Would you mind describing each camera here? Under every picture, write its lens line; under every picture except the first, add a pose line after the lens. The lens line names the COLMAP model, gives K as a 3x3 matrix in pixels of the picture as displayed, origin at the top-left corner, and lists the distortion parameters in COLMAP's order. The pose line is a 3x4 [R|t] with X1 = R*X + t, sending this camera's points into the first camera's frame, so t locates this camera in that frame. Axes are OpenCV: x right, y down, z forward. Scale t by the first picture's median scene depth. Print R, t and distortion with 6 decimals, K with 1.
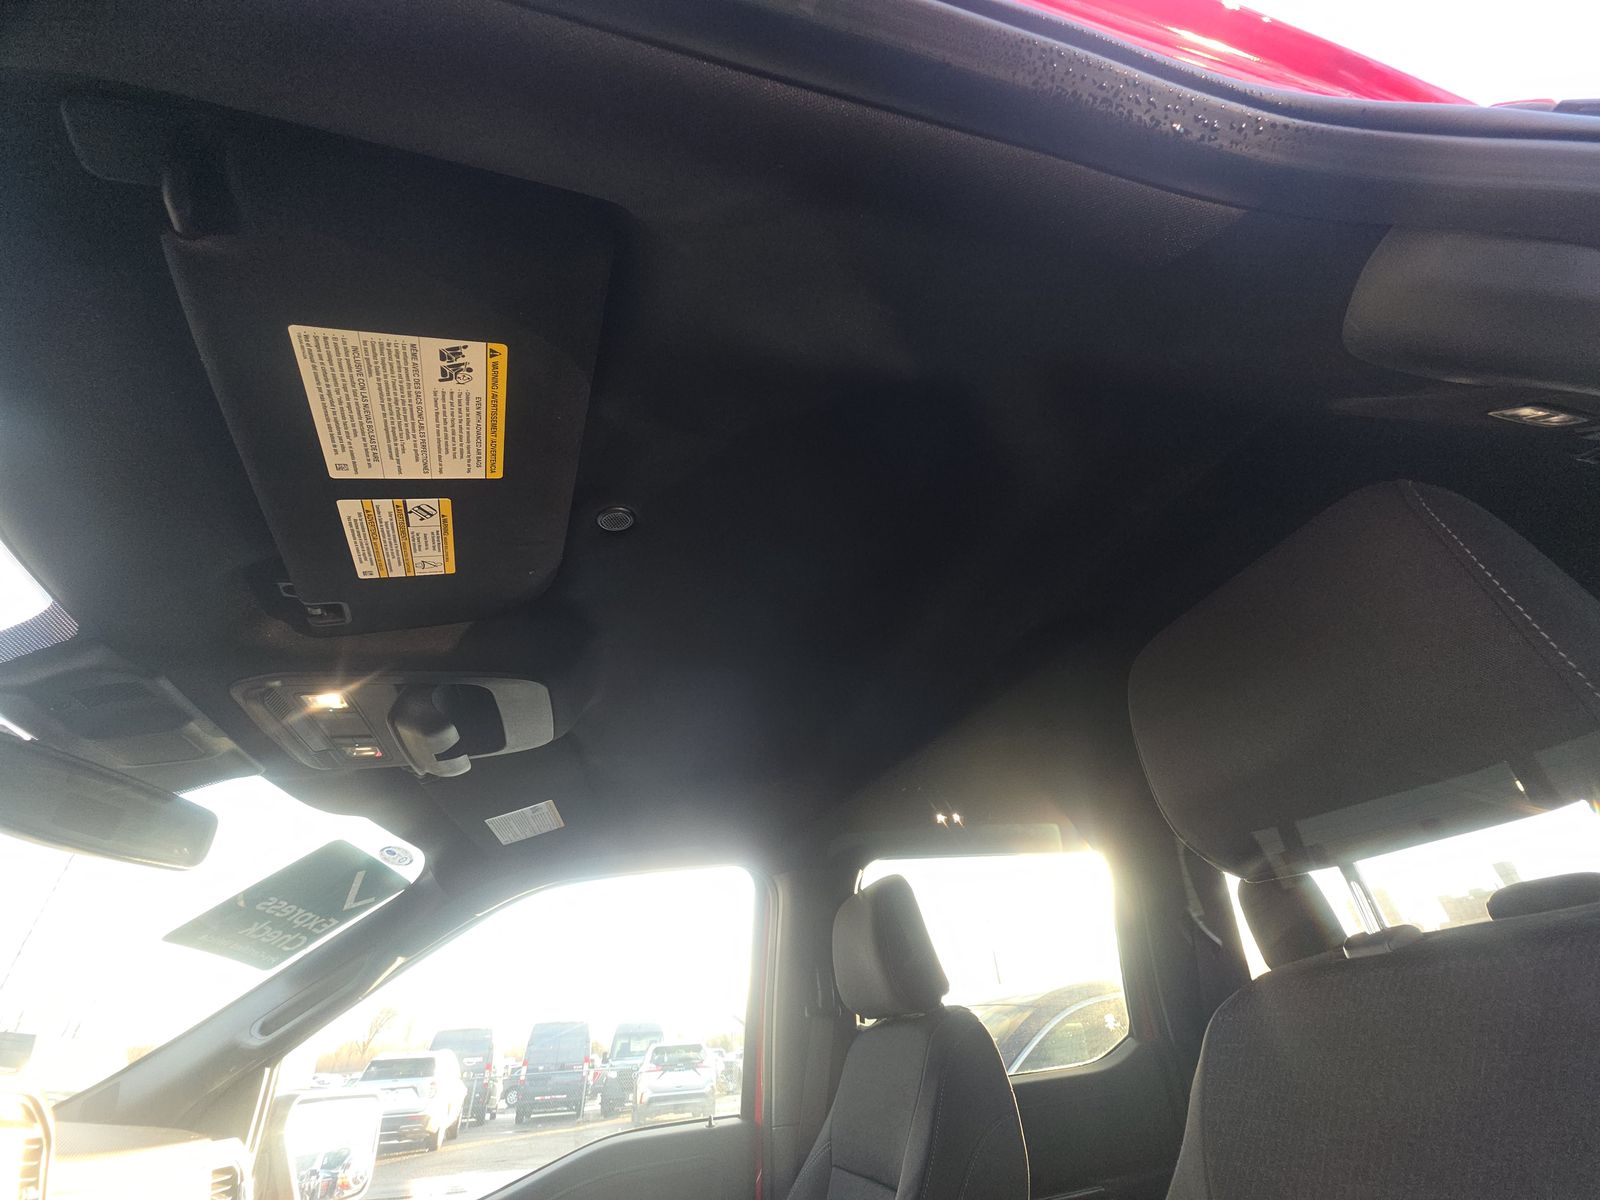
lens RADIAL K [[630.2, 0, 799.5], [0, 630.2, 597.2], [0, 0, 1]] dist [0.010261, -0.004714]
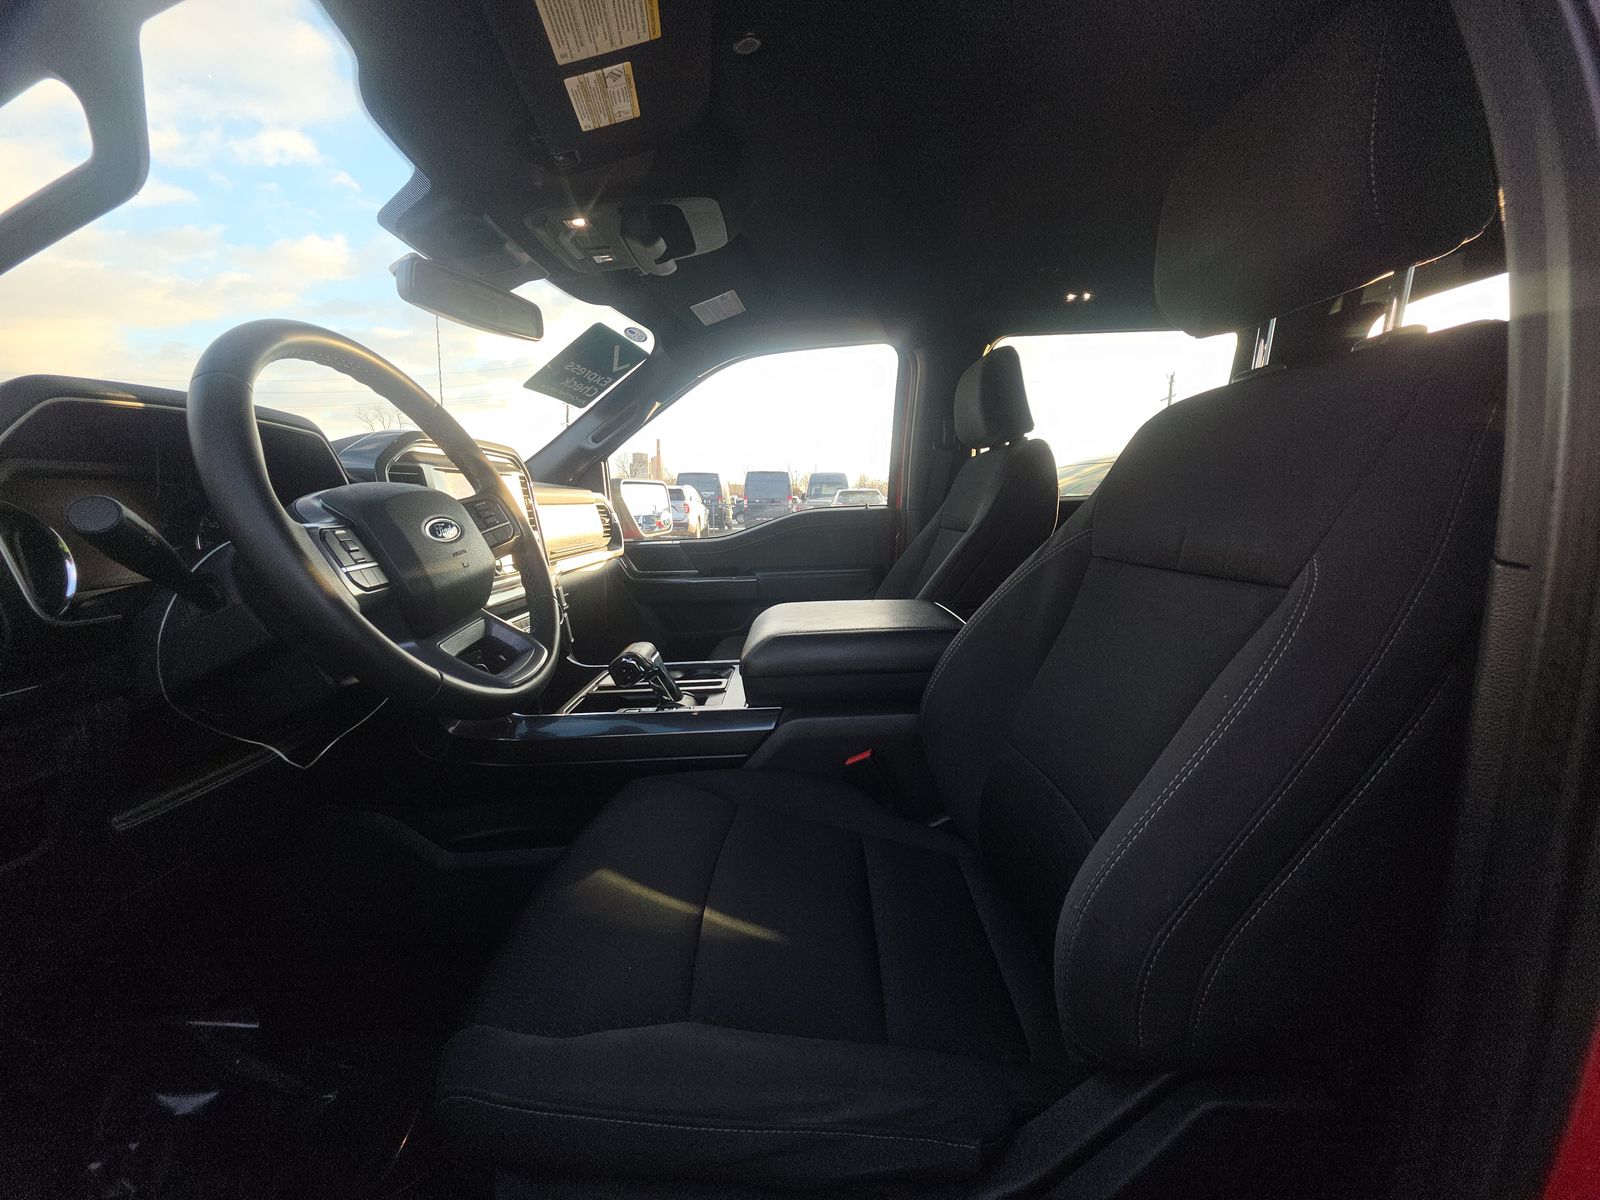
lens RADIAL K [[630.2, 0, 799.5], [0, 630.2, 597.2], [0, 0, 1]] dist [0.010261, -0.004714]
pose [[0.967200, 0.089550, -0.237710, 0.144504], [0.102523, 0.718576, 0.687850, -0.145343], [0.232409, -0.689659, 0.685825, -0.410411]]
